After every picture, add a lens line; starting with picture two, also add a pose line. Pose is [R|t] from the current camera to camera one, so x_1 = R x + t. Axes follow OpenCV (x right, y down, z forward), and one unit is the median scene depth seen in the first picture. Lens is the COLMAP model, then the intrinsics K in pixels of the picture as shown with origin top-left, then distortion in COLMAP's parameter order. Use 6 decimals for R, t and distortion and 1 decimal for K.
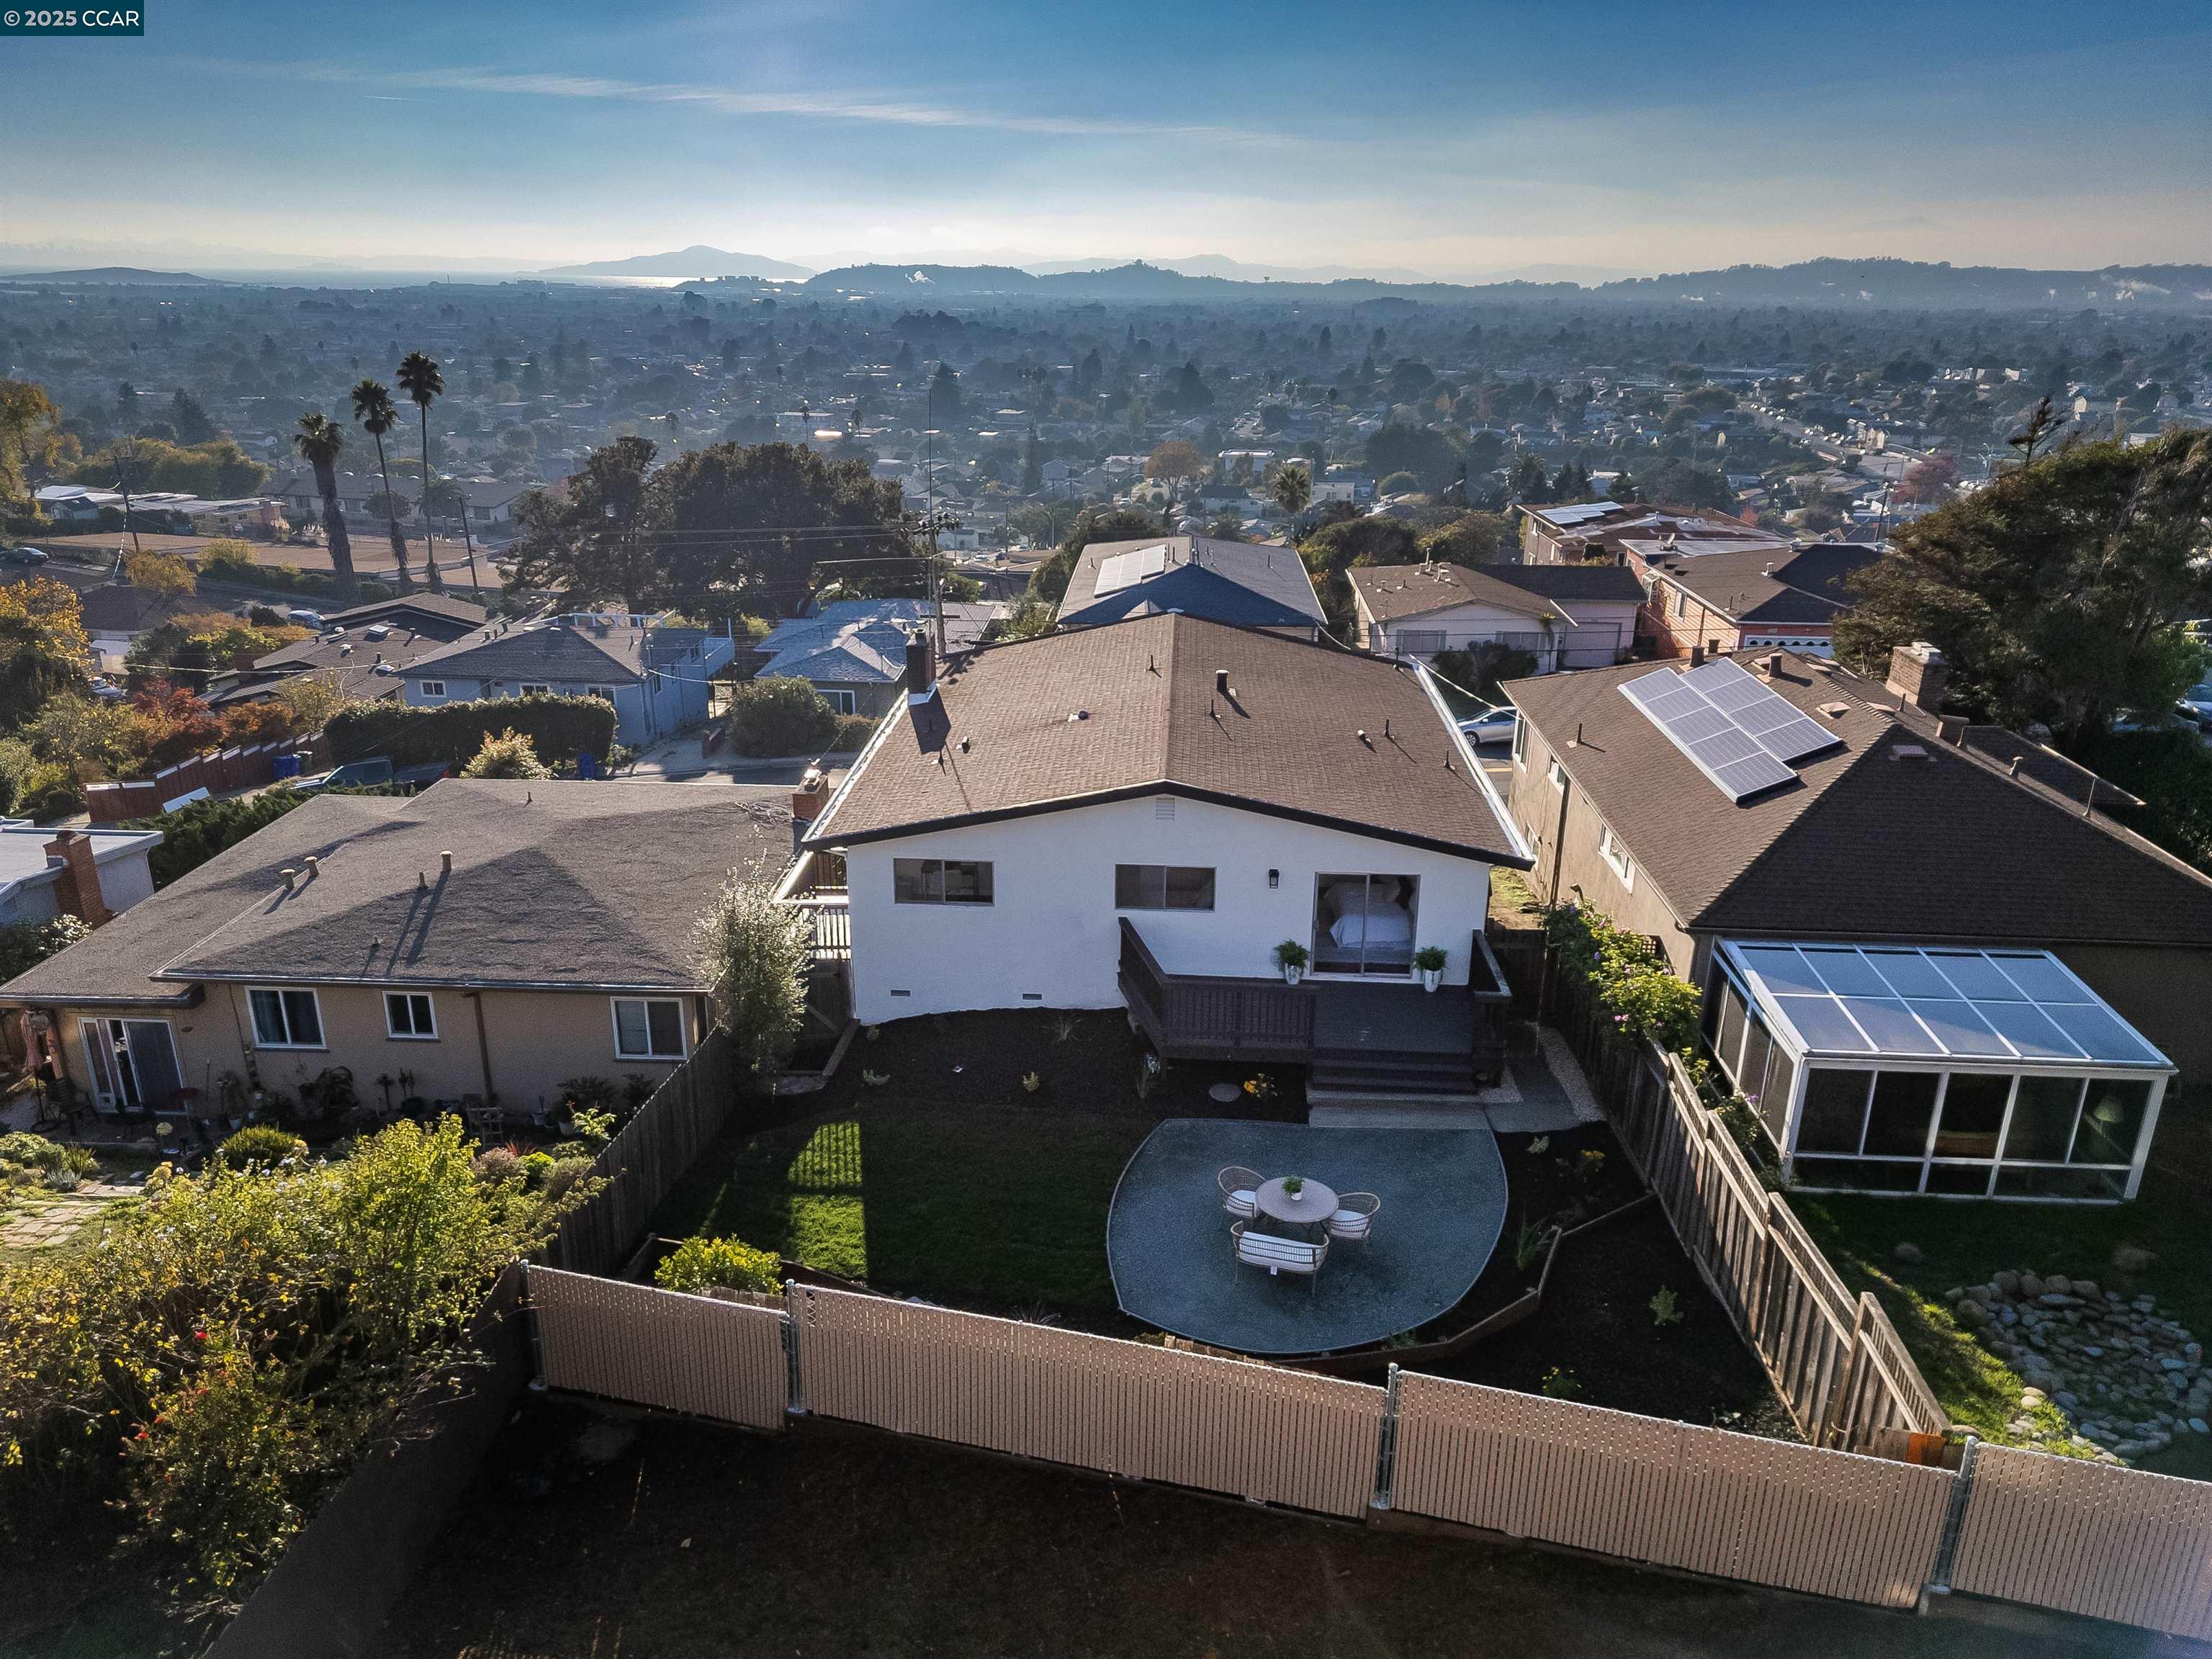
lens RADIAL K [[1540.2, 0, 1106.0], [0, 1540.2, 829.5], [0, 0, 1]] dist [0.052966, -0.045588]
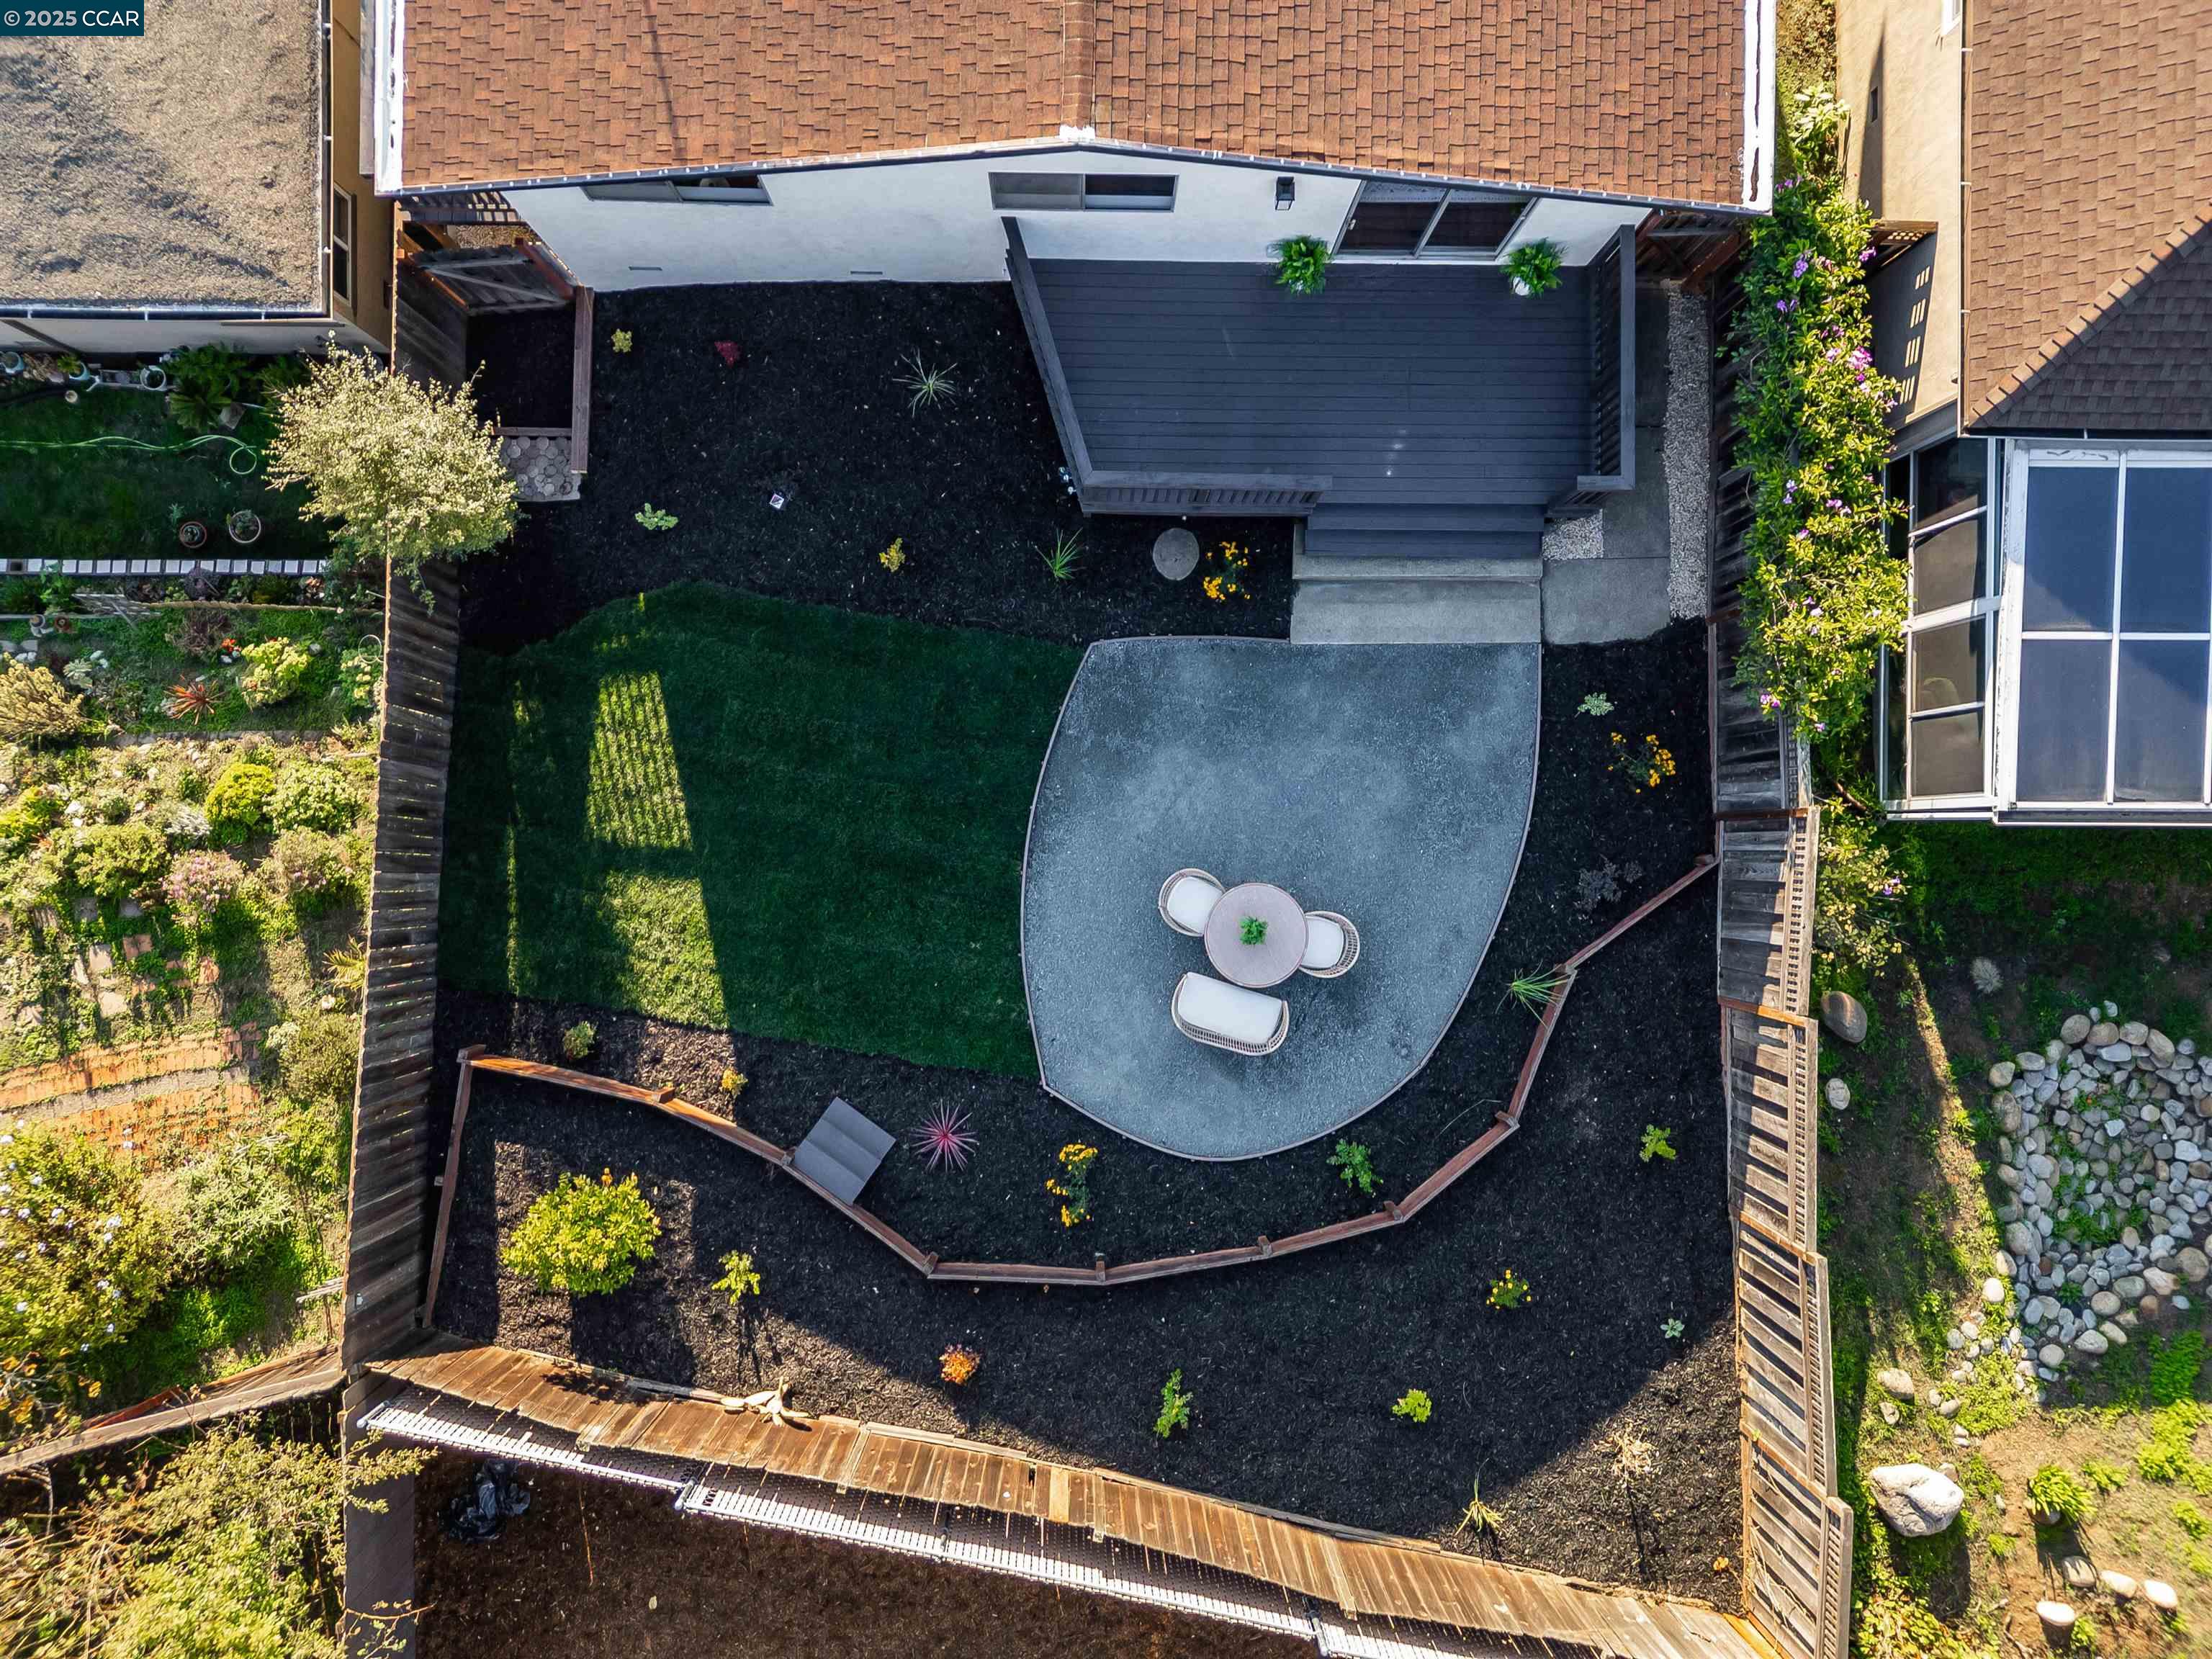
lens RADIAL K [[1450.8, 0, 1101.2], [0, 1450.8, 852.7], [0, 0, 1]] dist [0.044469, -0.021744]
pose [[0.999107, -0.041880, 0.005507, 0.016295], [0.009433, 0.348279, 0.937343, -0.186669], [-0.041174, -0.936455, 0.348364, 0.307698]]
